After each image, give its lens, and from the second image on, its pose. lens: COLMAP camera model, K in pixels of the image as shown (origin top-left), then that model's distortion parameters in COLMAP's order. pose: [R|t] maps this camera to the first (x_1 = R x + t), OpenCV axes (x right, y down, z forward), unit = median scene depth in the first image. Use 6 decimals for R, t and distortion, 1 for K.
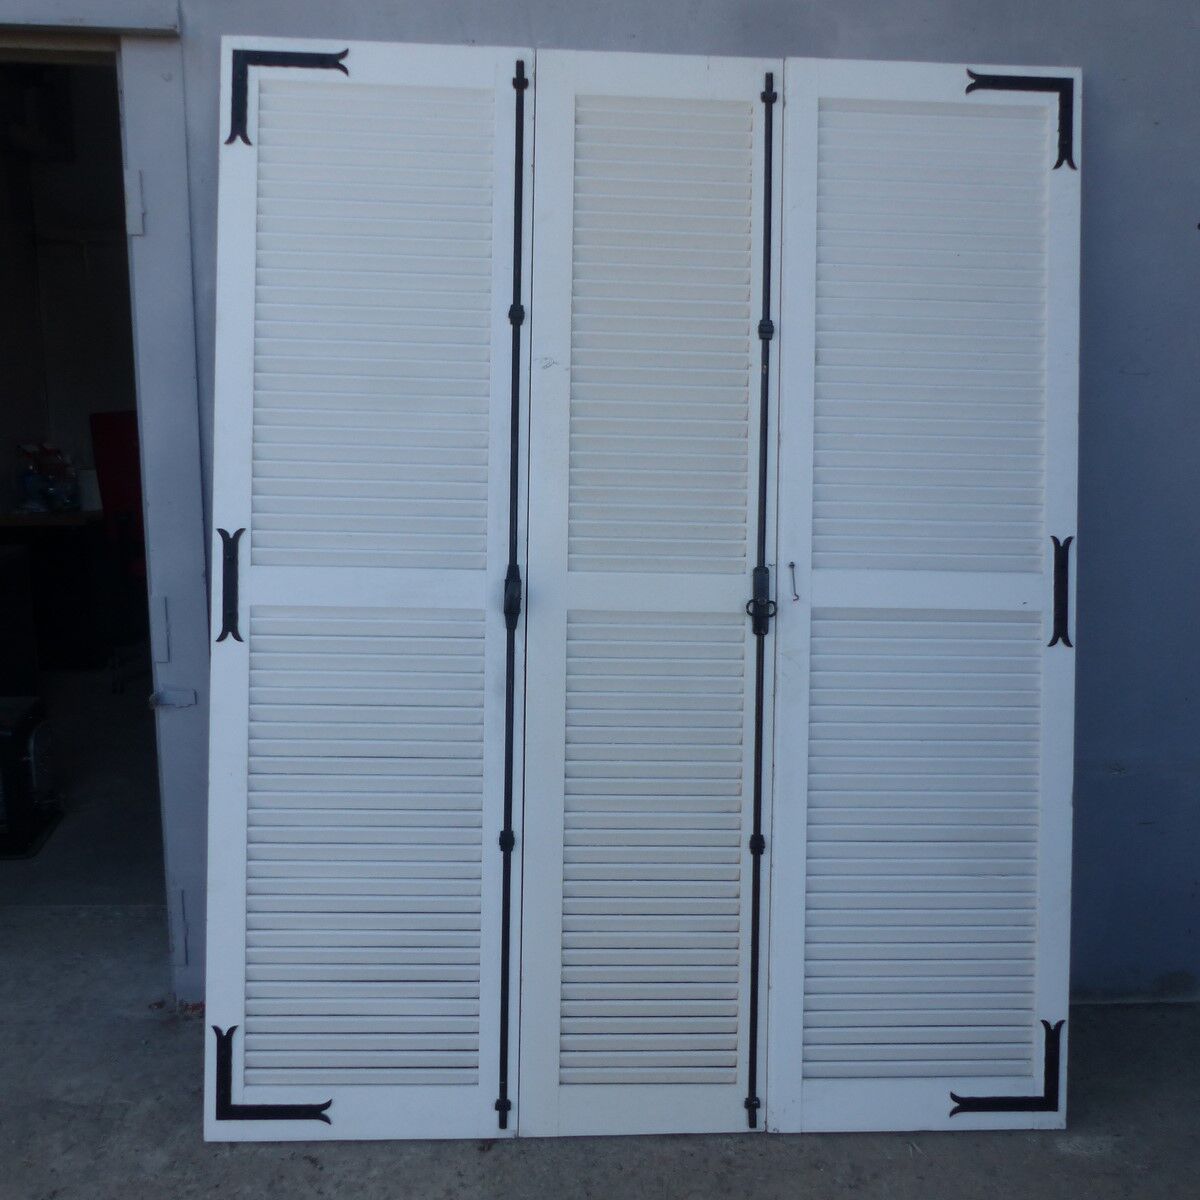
lens RADIAL K [[1237.4, 0, 600.0], [0, 1237.4, 600.0], [0, 0, 1]] dist [-0.012340, -0.004499]
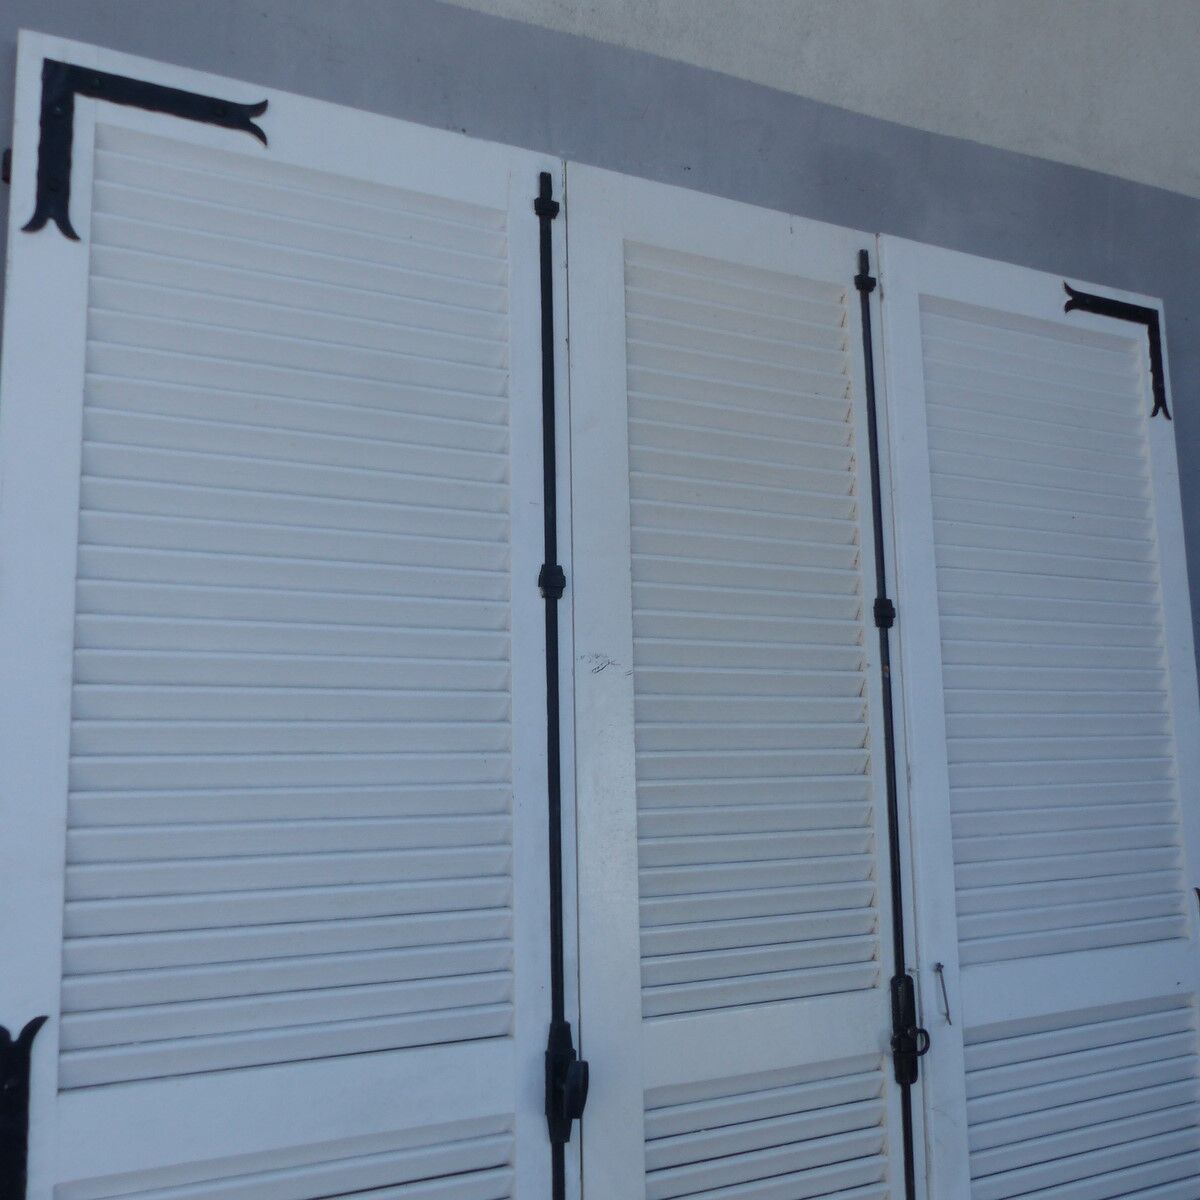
lens RADIAL K [[1237.4, 0, 600.0], [0, 1237.4, 600.0], [0, 0, 1]] dist [-0.012340, -0.004499]
pose [[0.905838, 0.023405, 0.422977, -0.293796], [0.036136, 0.990564, -0.132199, -0.142770], [-0.422080, 0.135036, 0.896445, 0.461432]]
